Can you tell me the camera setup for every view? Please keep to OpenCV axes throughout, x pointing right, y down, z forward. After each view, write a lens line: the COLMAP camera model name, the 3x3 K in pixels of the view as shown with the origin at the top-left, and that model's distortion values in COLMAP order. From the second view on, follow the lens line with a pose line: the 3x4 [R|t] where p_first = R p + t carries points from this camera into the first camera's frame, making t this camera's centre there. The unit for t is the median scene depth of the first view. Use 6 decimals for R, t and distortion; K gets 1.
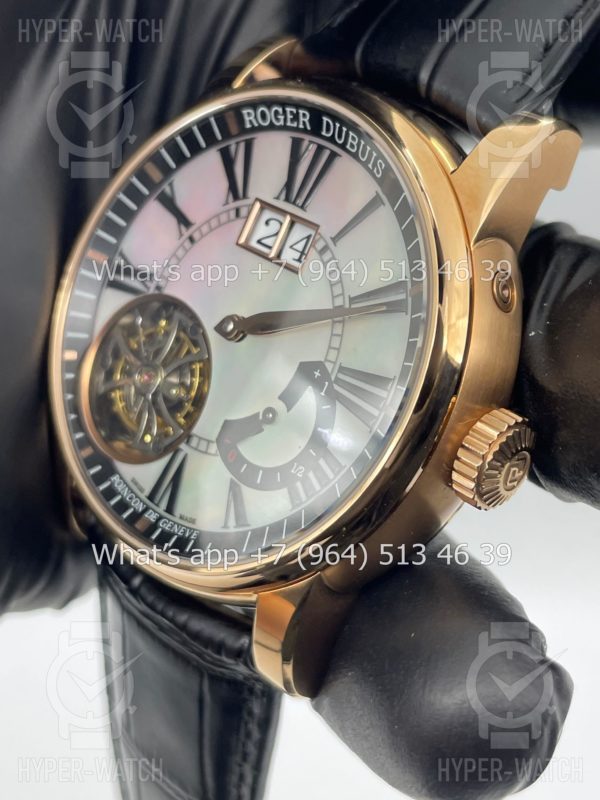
lens RADIAL K [[1262.6, 0, 300.0], [0, 1262.6, 400.0], [0, 0, 1]] dist [0.116901, -0.102866]
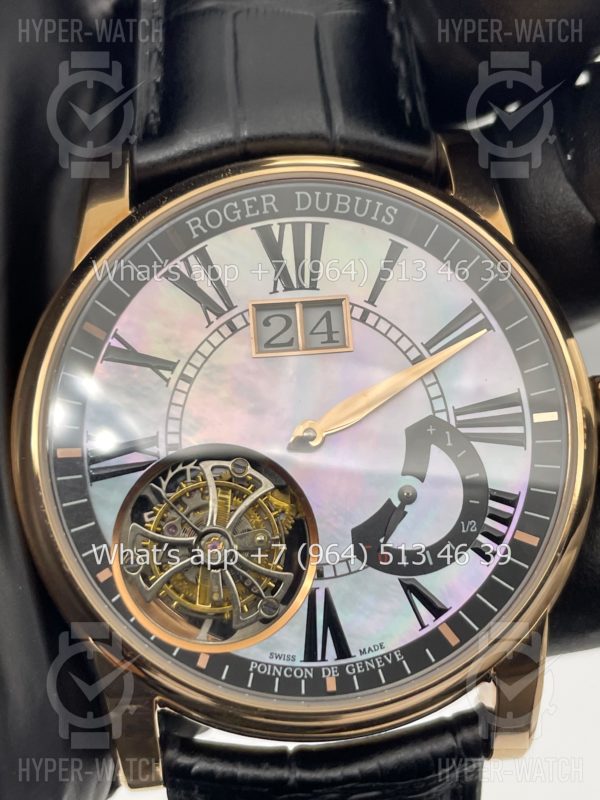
lens RADIAL K [[1262.6, 0, 300.0], [0, 1262.6, 400.0], [0, 0, 1]] dist [0.116901, -0.102866]
pose [[0.638018, -0.377021, 0.671407, -0.652829], [0.451698, 0.889405, 0.070200, -0.146065], [-0.623620, 0.258484, 0.737756, 0.333534]]
